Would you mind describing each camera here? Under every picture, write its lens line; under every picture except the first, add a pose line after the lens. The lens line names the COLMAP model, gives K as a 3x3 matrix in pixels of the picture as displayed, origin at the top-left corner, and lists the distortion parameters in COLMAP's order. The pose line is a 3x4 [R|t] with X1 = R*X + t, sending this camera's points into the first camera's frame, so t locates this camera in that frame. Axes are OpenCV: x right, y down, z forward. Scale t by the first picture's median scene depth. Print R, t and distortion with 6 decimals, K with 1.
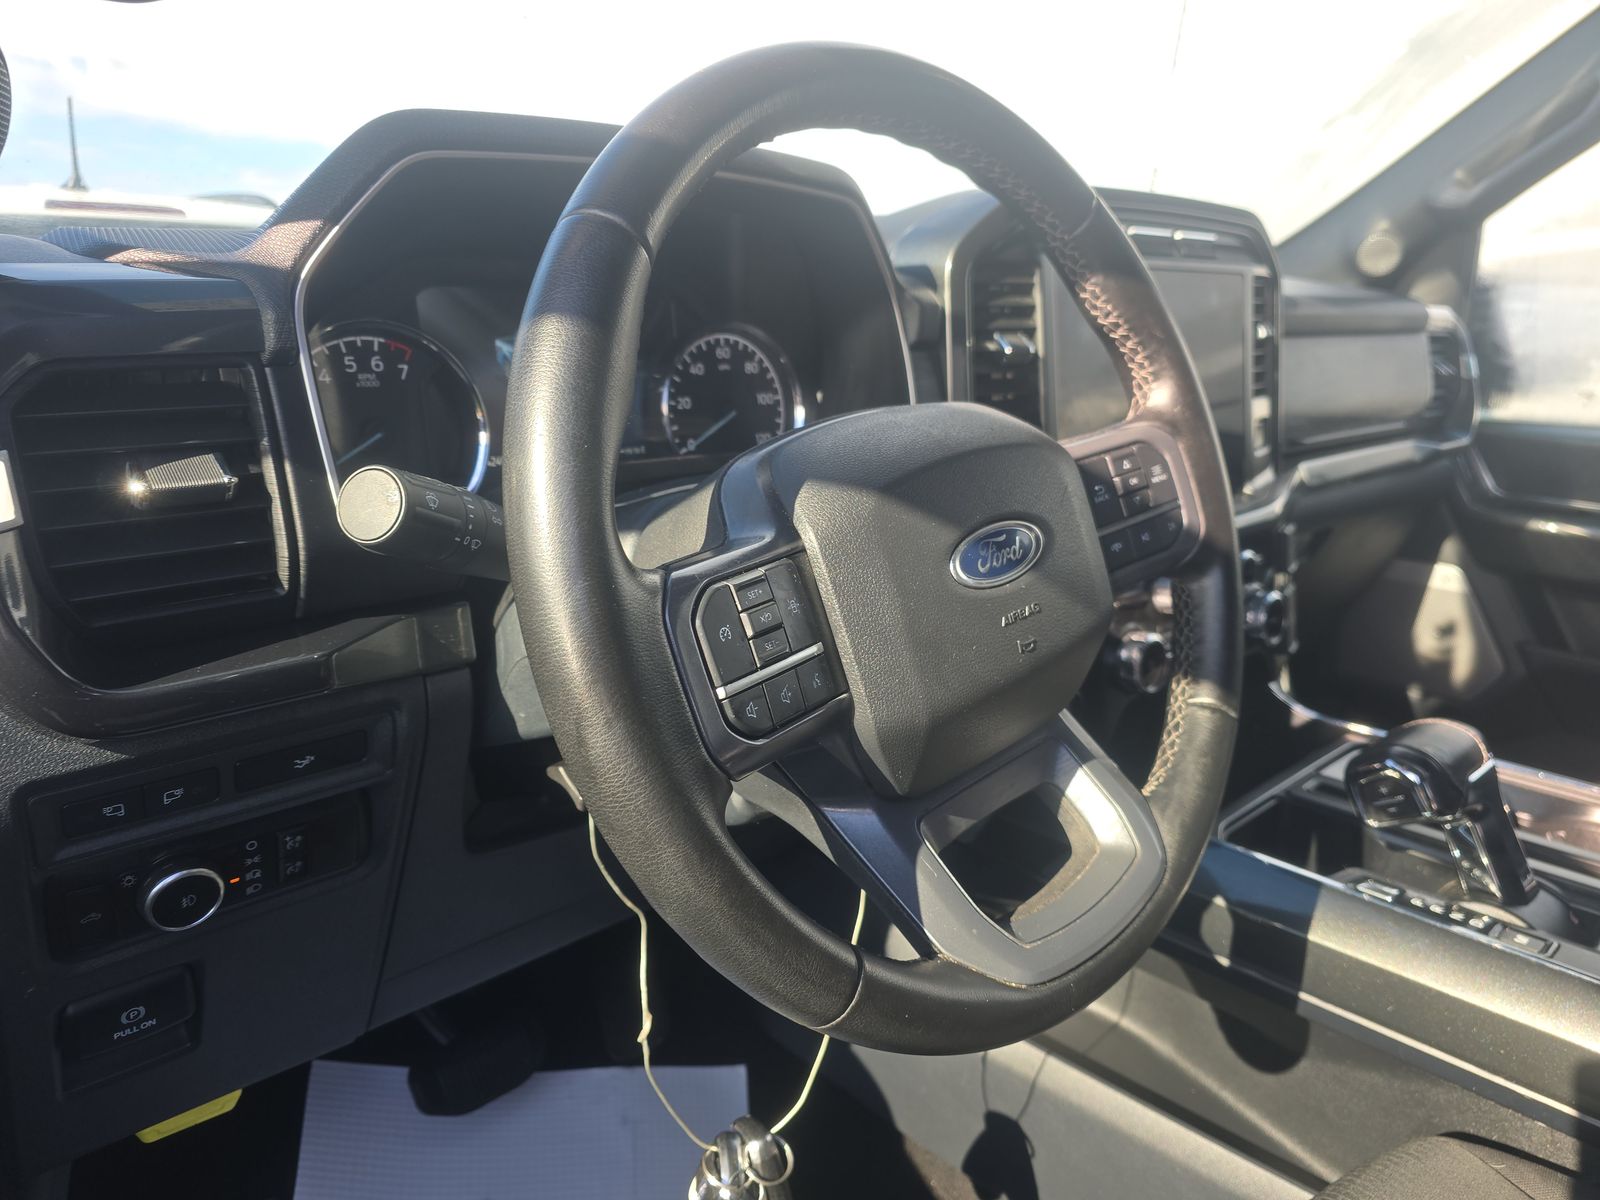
lens RADIAL K [[1053.7, 0, 805.0], [0, 1053.7, 591.0], [0, 0, 1]] dist [0.059424, -0.051614]
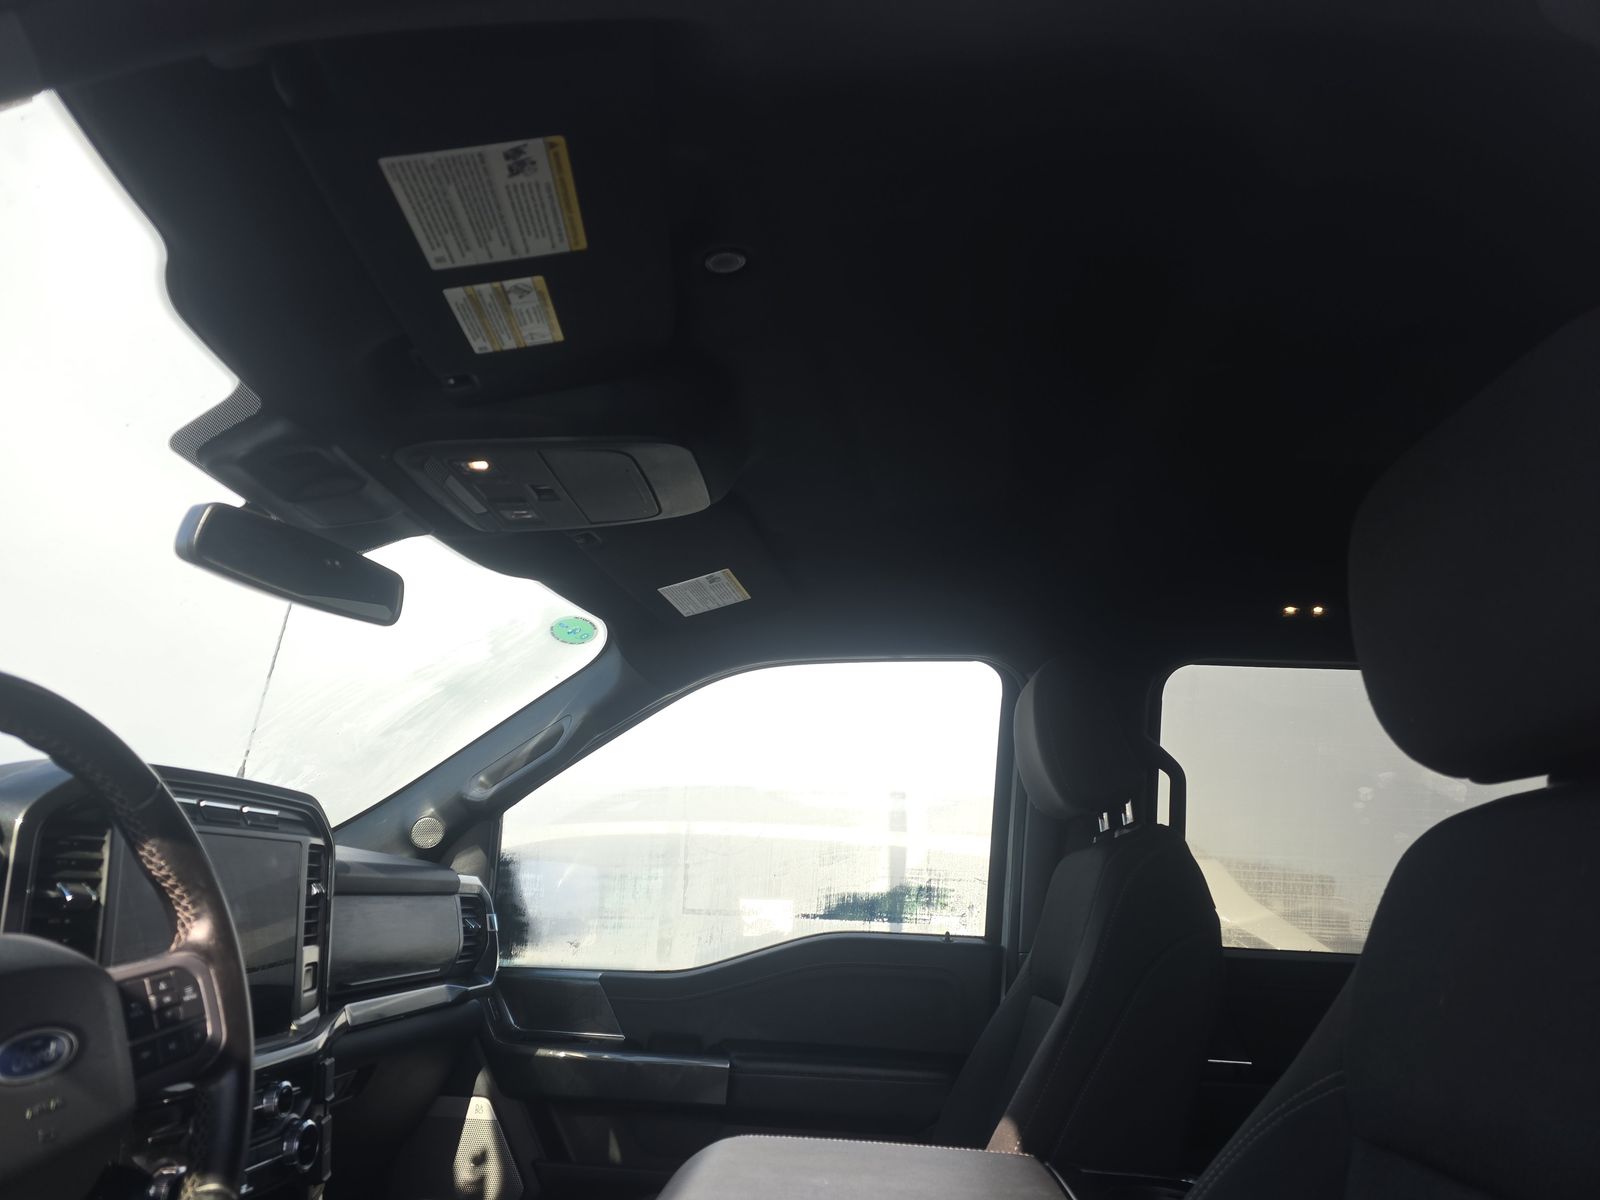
lens RADIAL K [[1053.7, 0, 805.0], [0, 1053.7, 591.0], [0, 0, 1]] dist [0.059424, -0.051614]
pose [[0.723056, 0.209498, 0.658256, -0.081642], [0.144784, 0.885779, -0.440946, 0.132637], [-0.675447, 0.414133, 0.610135, -0.479664]]
